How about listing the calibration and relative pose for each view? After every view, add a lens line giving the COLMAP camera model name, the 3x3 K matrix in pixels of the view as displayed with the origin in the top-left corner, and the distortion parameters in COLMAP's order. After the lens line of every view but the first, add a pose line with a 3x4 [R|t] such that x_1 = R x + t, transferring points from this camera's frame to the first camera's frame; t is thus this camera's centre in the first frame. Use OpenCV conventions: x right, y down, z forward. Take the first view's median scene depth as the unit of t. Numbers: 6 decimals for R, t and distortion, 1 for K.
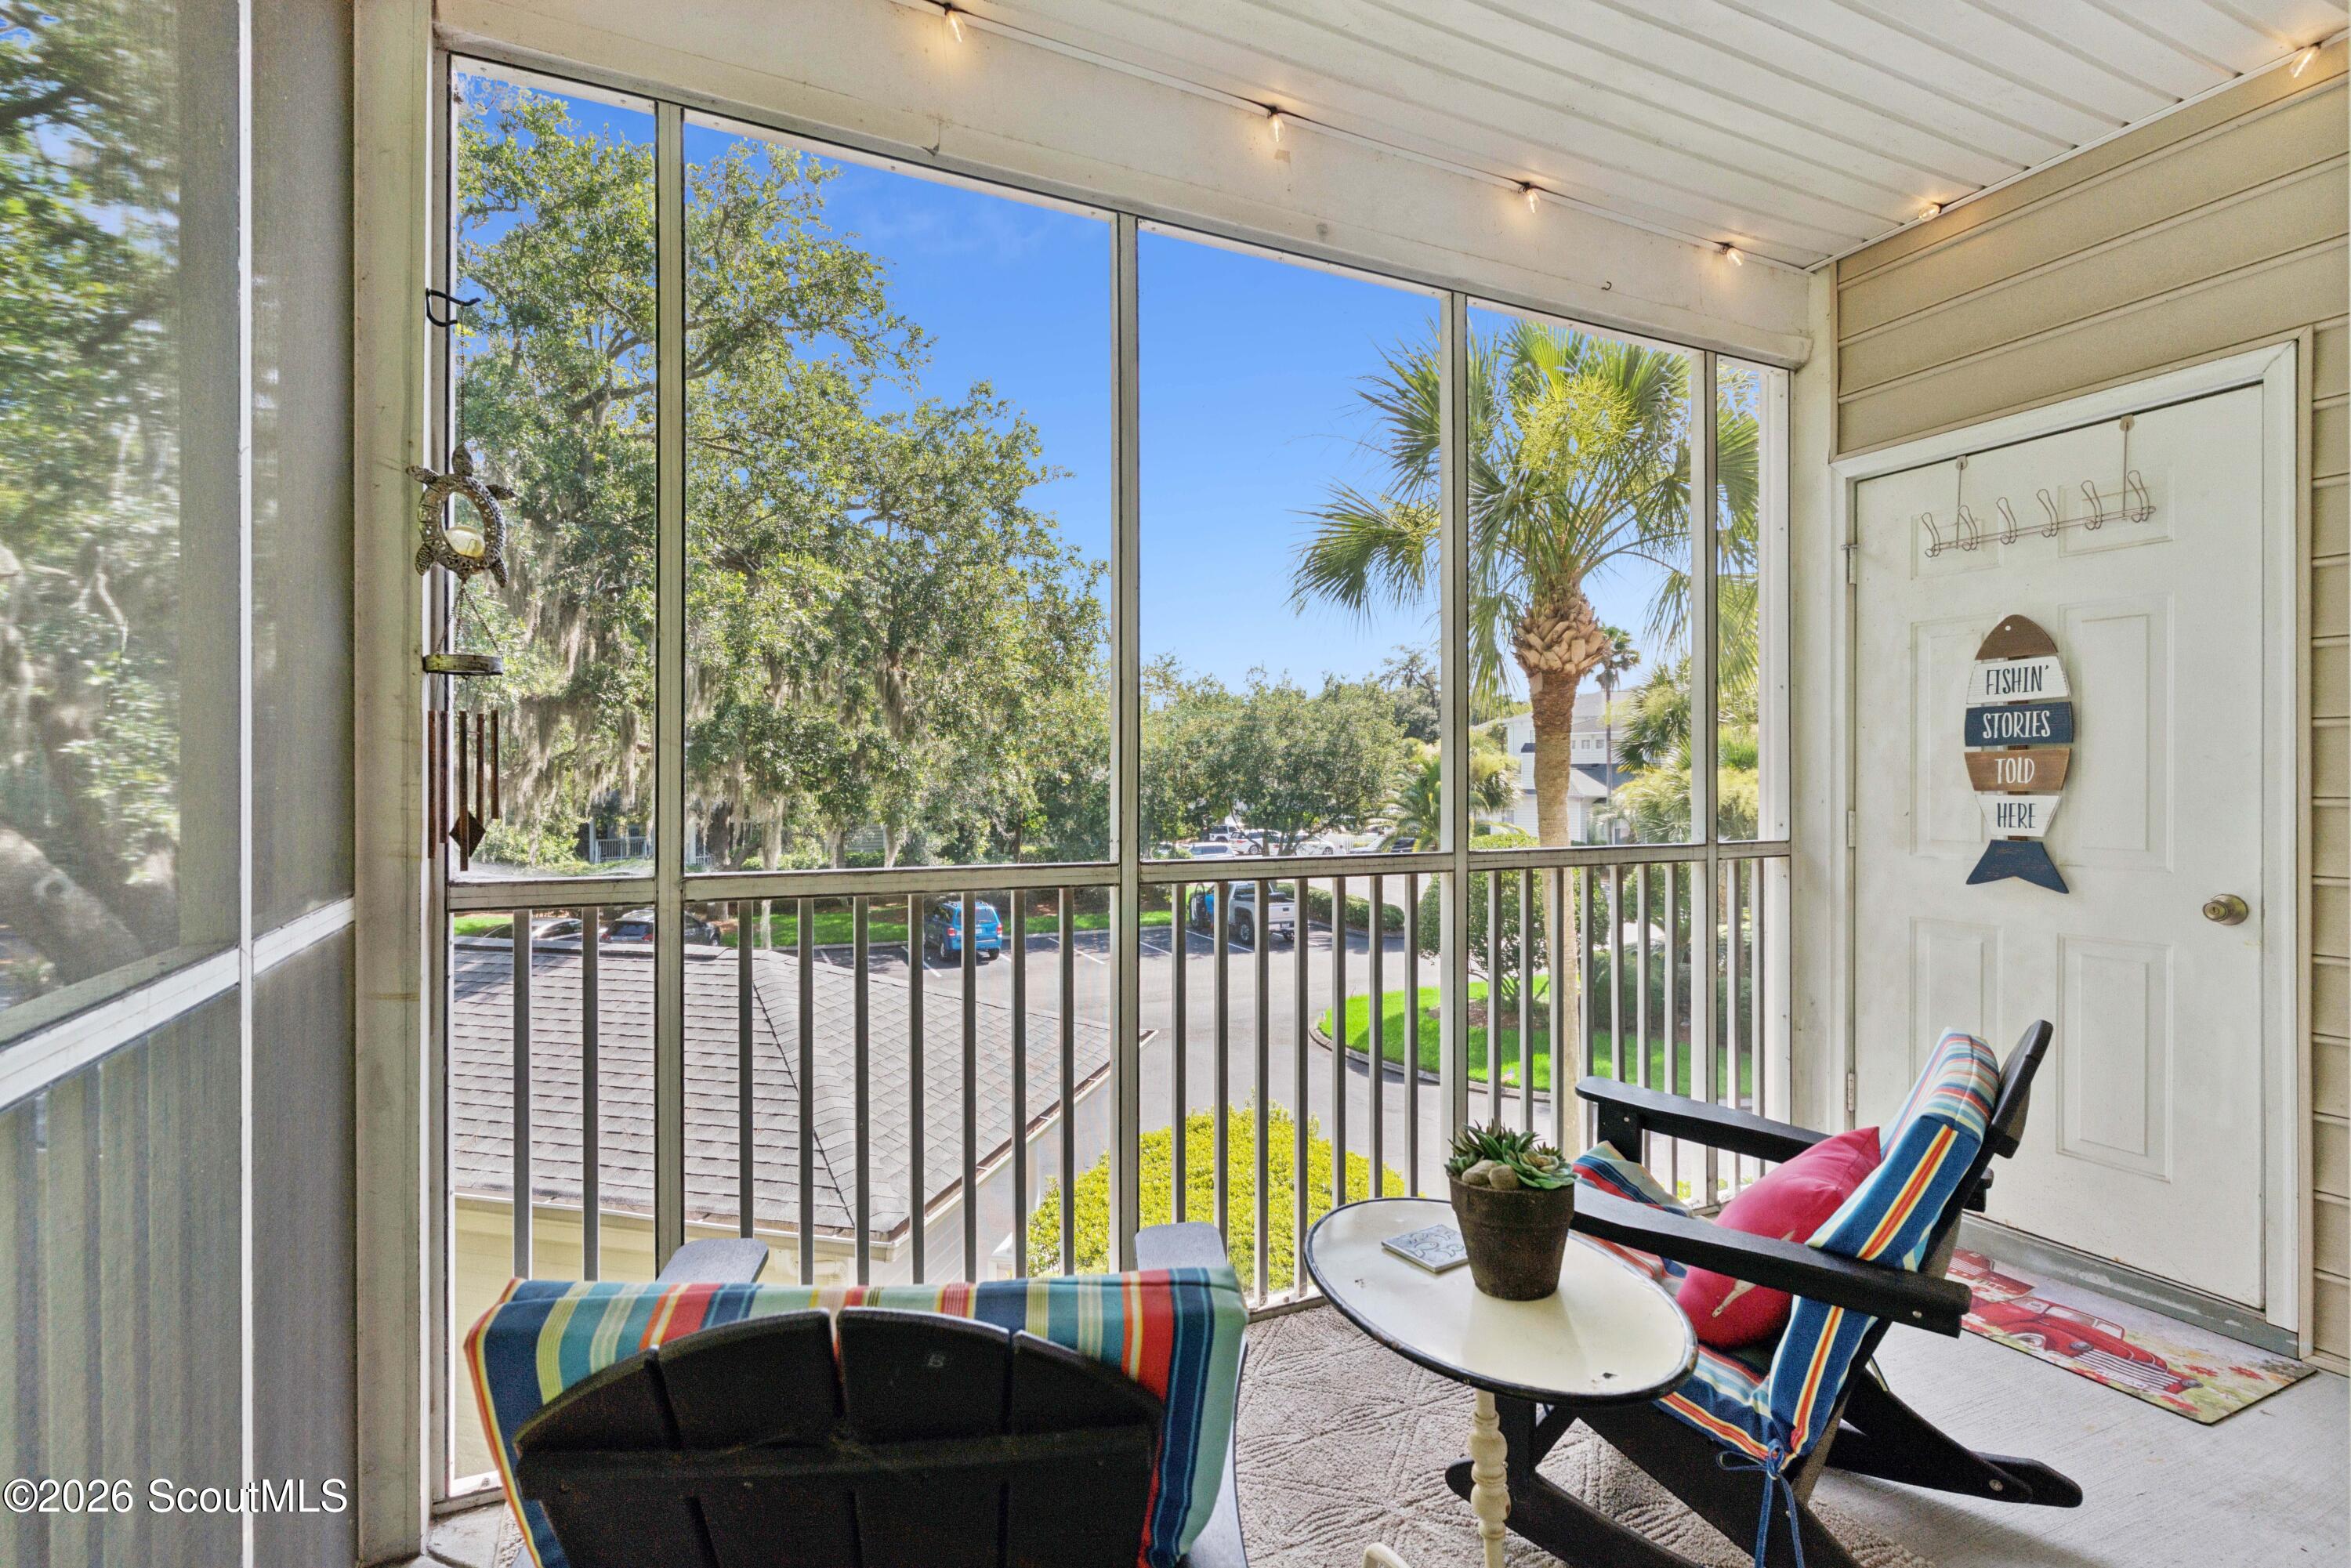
lens RADIAL K [[1109.5, 0, 1167.1], [0, 1109.5, 781.1], [0, 0, 1]] dist [0.001527, 0.000169]
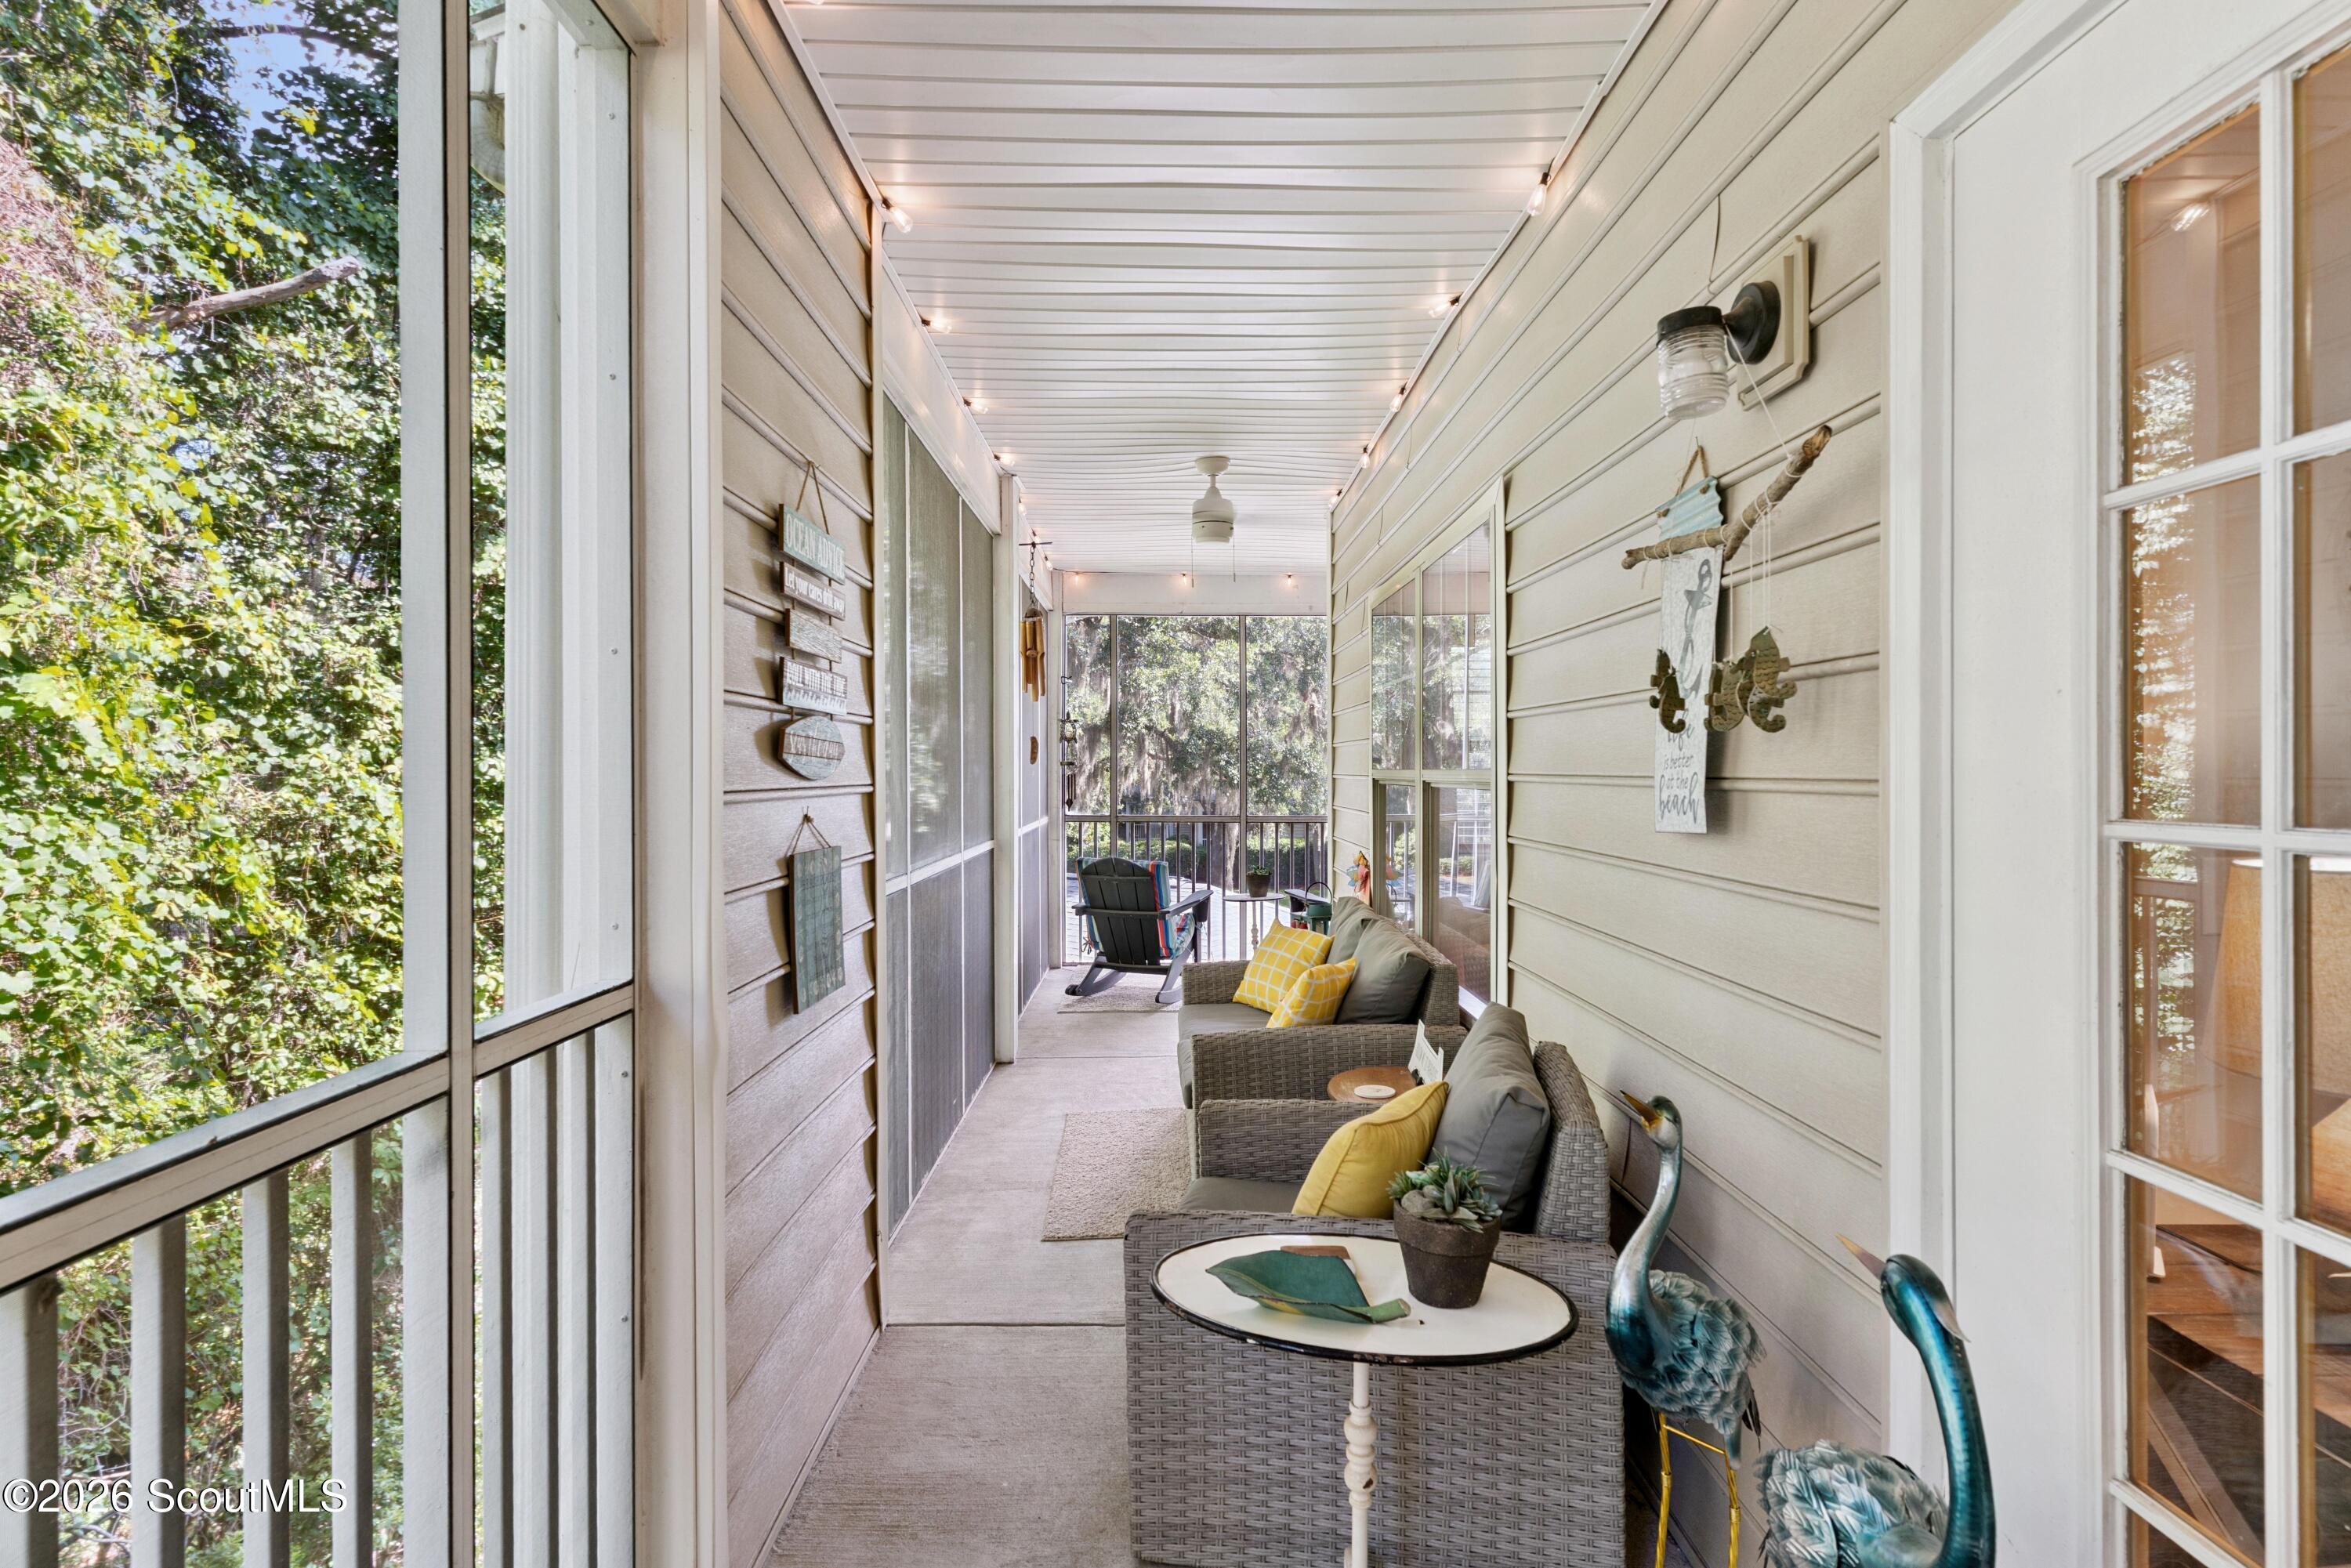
lens RADIAL K [[1109.5, 0, 1177.3], [0, 1109.5, 777.0], [0, 0, 1]] dist [0.001527, 0.000169]
pose [[0.905902, 0.002698, -0.423479, 0.194961], [-0.001821, 0.999995, 0.002476, -0.007473], [0.423484, -0.001472, 0.905902, -0.338192]]
